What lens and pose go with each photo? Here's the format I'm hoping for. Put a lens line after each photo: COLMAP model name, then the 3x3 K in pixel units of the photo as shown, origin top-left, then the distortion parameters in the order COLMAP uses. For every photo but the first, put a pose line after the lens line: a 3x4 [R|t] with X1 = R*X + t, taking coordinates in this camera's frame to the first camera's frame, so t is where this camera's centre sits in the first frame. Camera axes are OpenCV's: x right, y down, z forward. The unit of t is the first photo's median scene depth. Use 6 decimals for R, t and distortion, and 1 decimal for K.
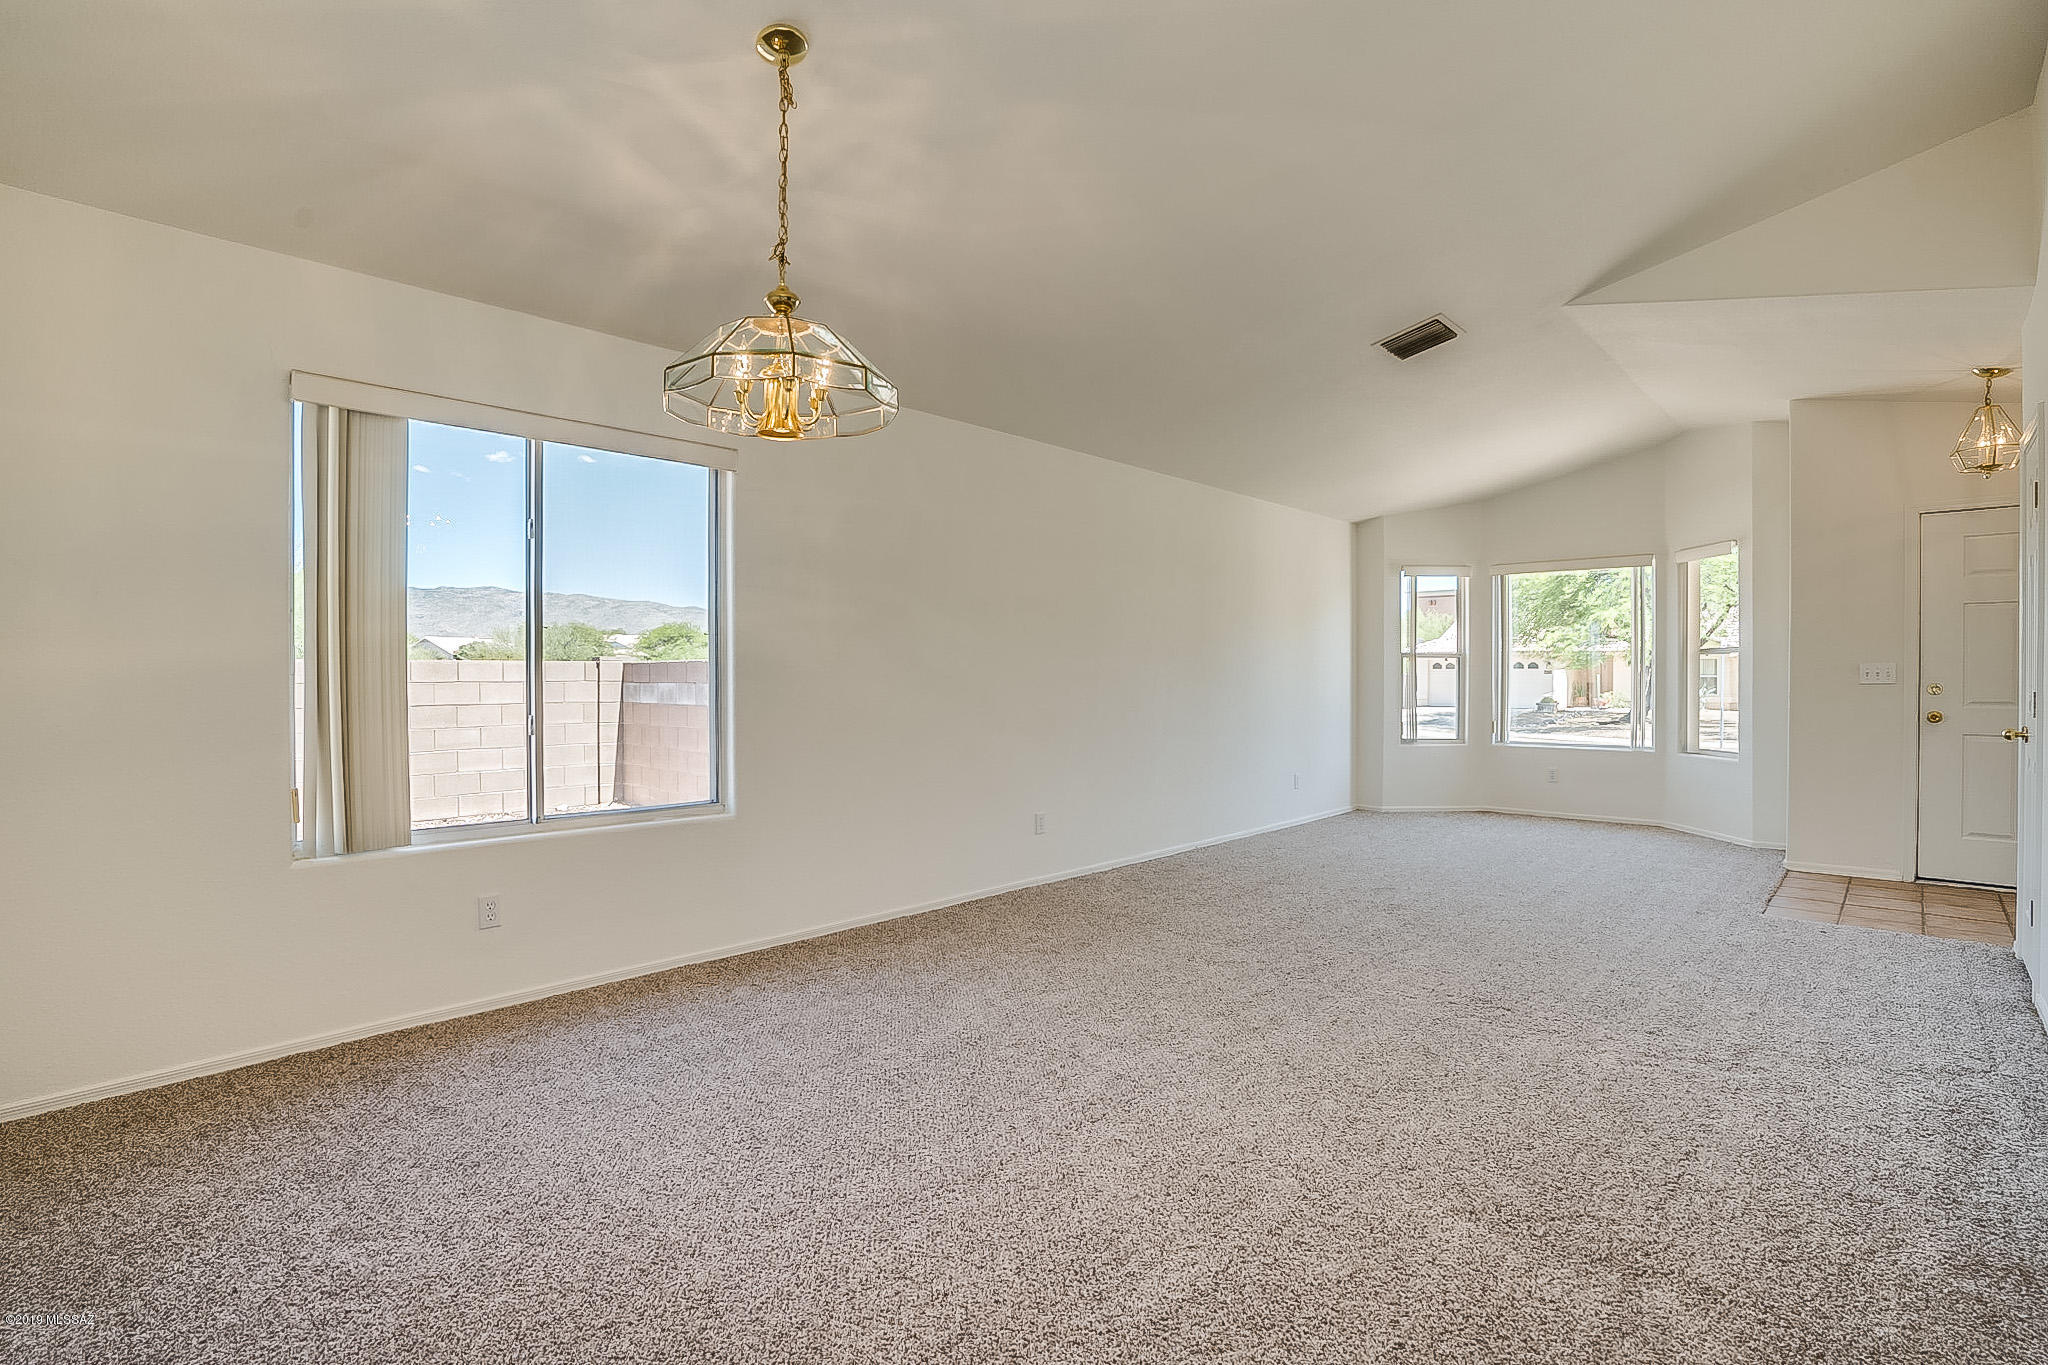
lens RADIAL K [[953.8, 0, 1023.3], [0, 953.8, 686.8], [0, 0, 1]] dist [-0.042079, 0.008320]
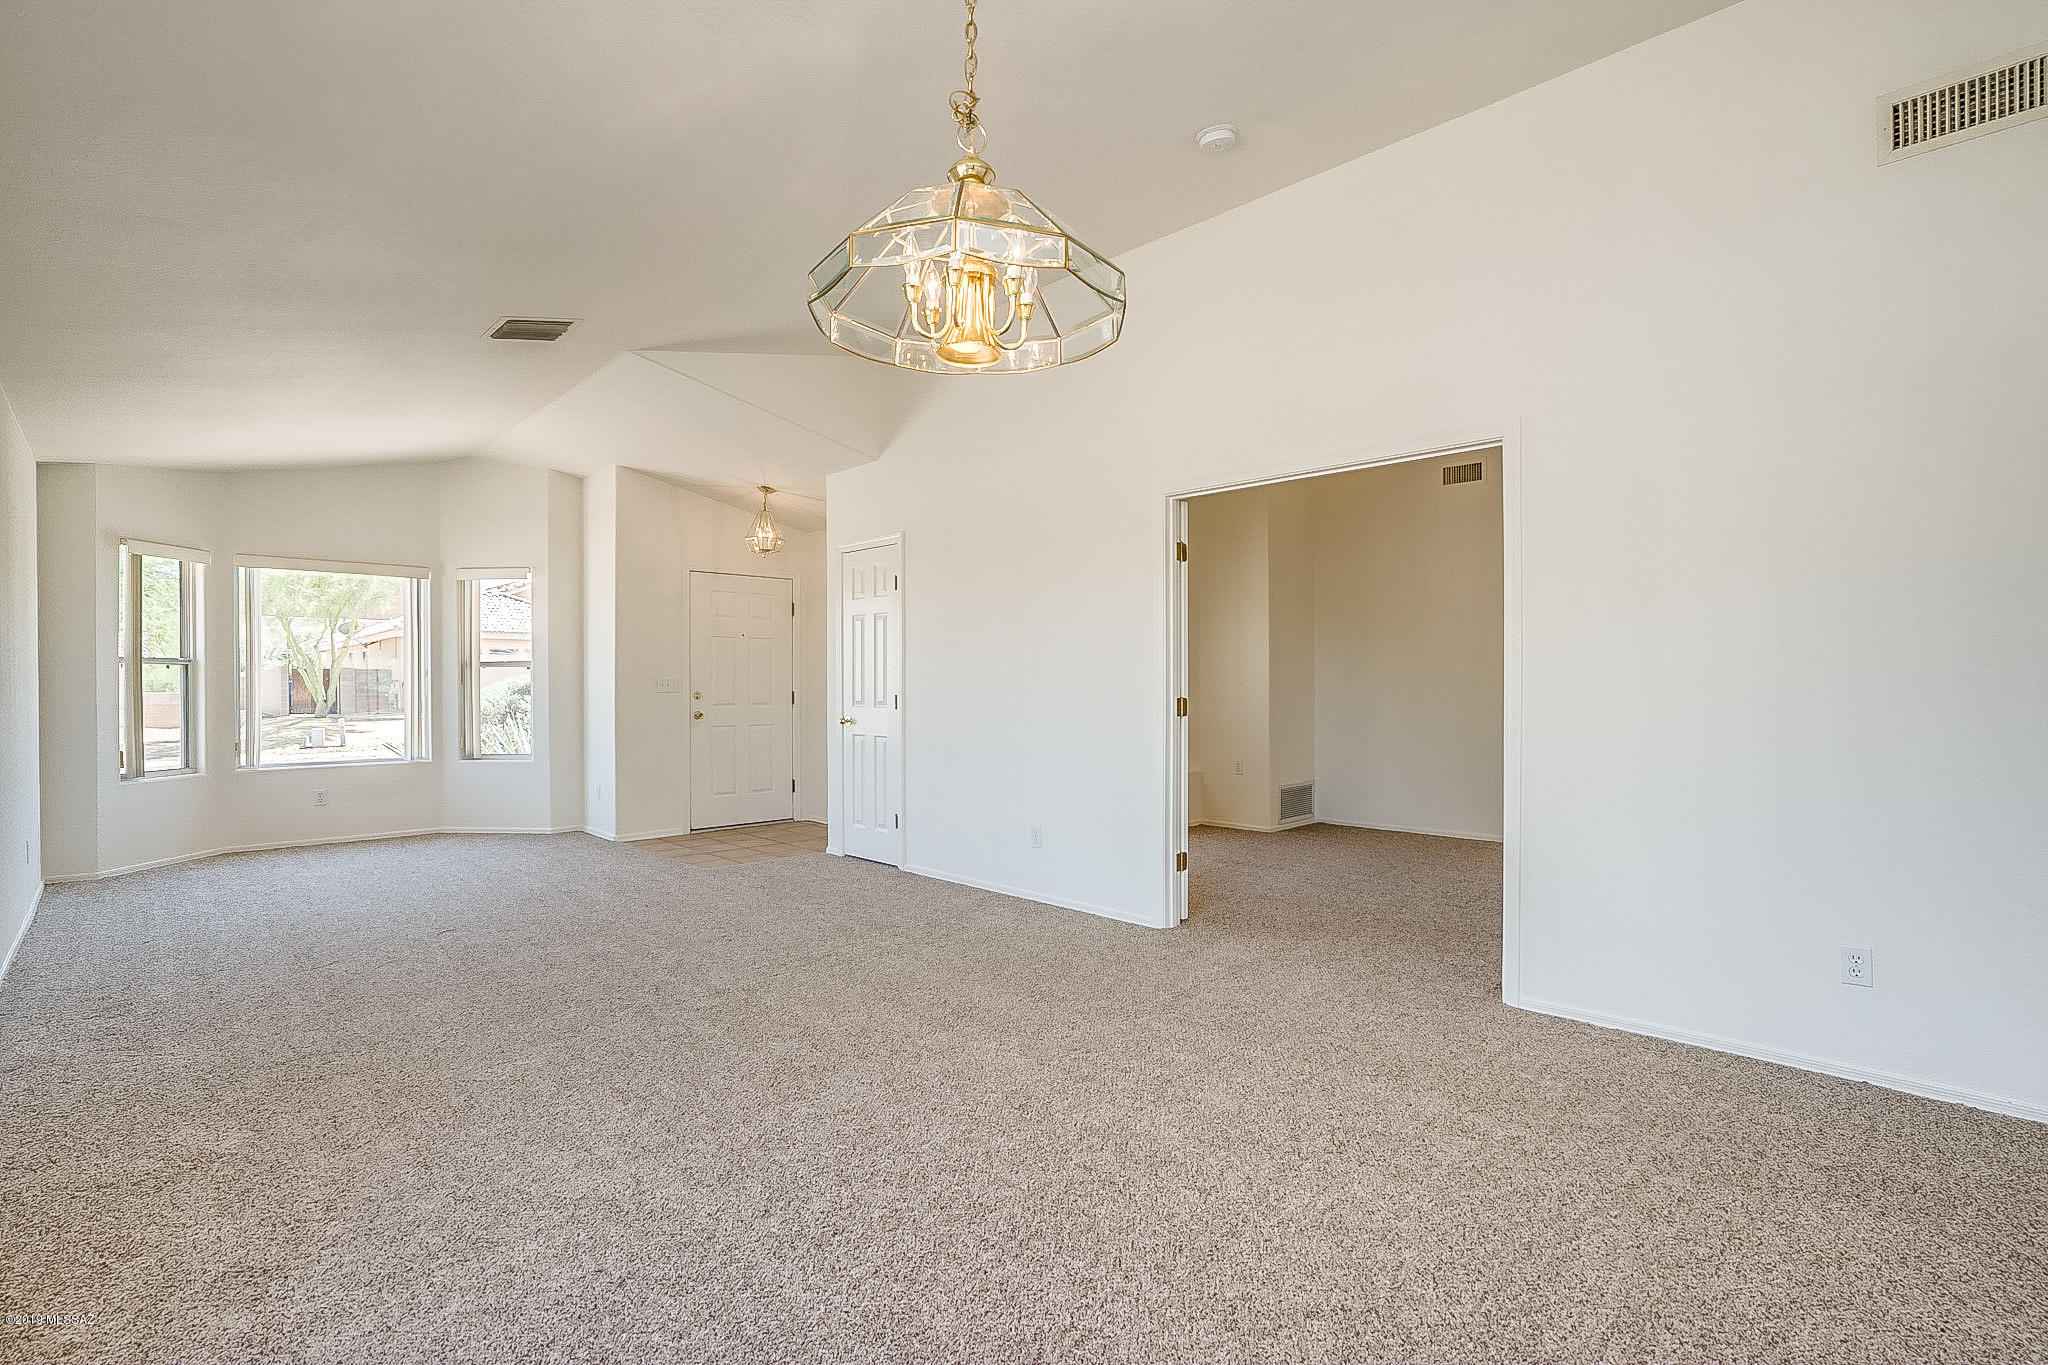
lens RADIAL K [[953.8, 0, 1050.9], [0, 953.8, 690.7], [0, 0, 1]] dist [-0.042079, 0.008320]
pose [[0.035438, -0.002370, 0.999369, -0.317026], [0.013809, 0.999903, 0.001881, -0.000282], [-0.999276, 0.013734, 0.035468, 0.284333]]
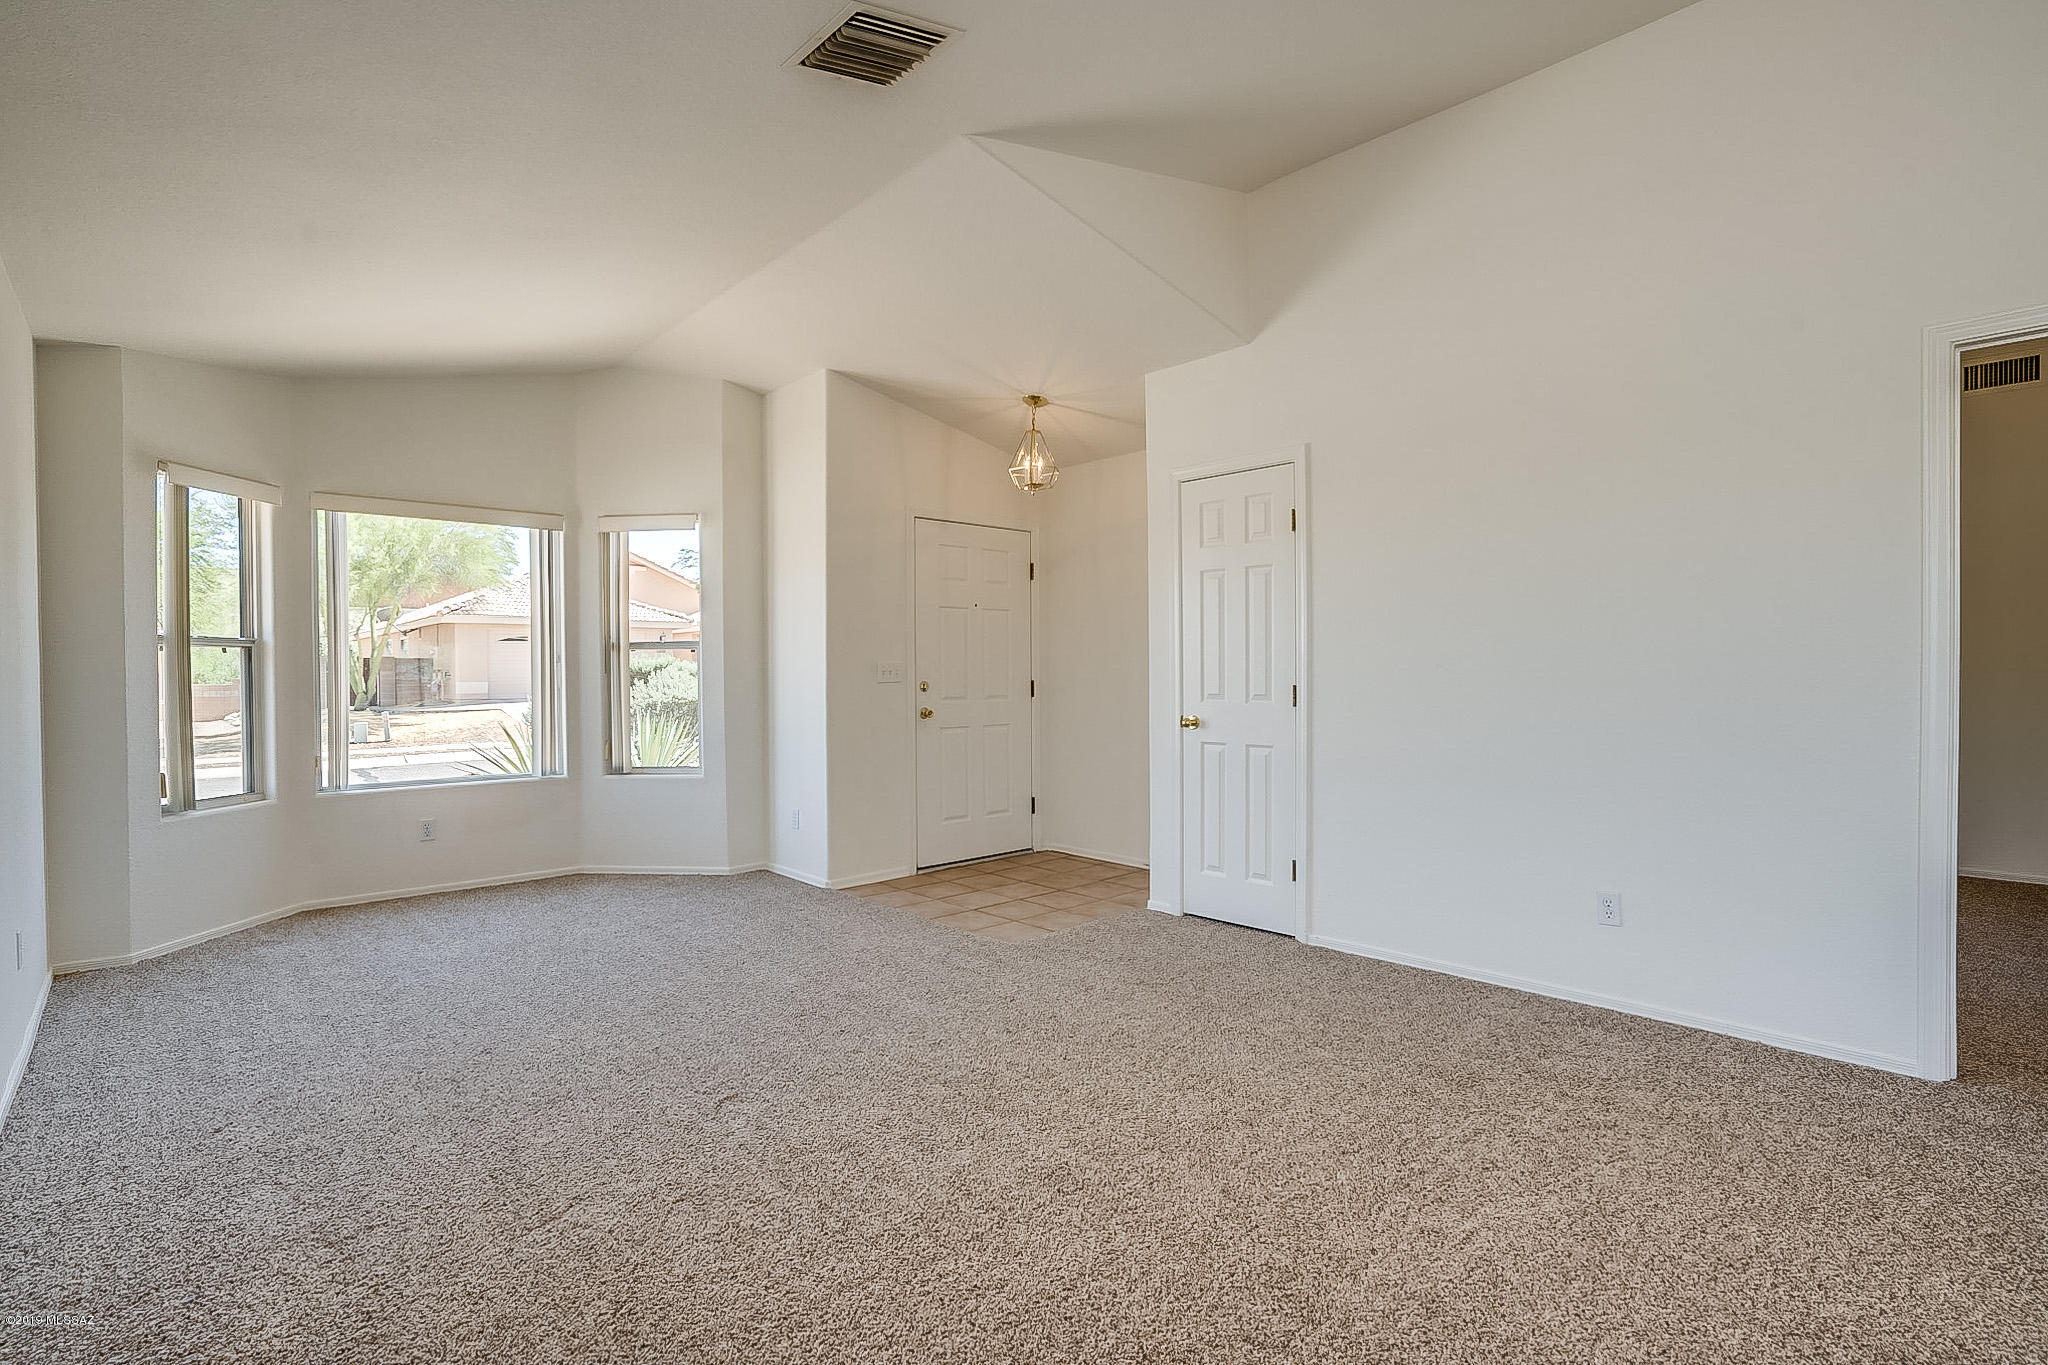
lens RADIAL K [[953.8, 0, 1025.5], [0, 953.8, 683.5], [0, 0, 1]] dist [-0.042079, 0.008320]
pose [[0.067355, -0.008940, 0.997689, -0.060097], [0.018876, 0.999792, 0.007685, -0.005117], [-0.997550, 0.018315, 0.067510, 0.569341]]
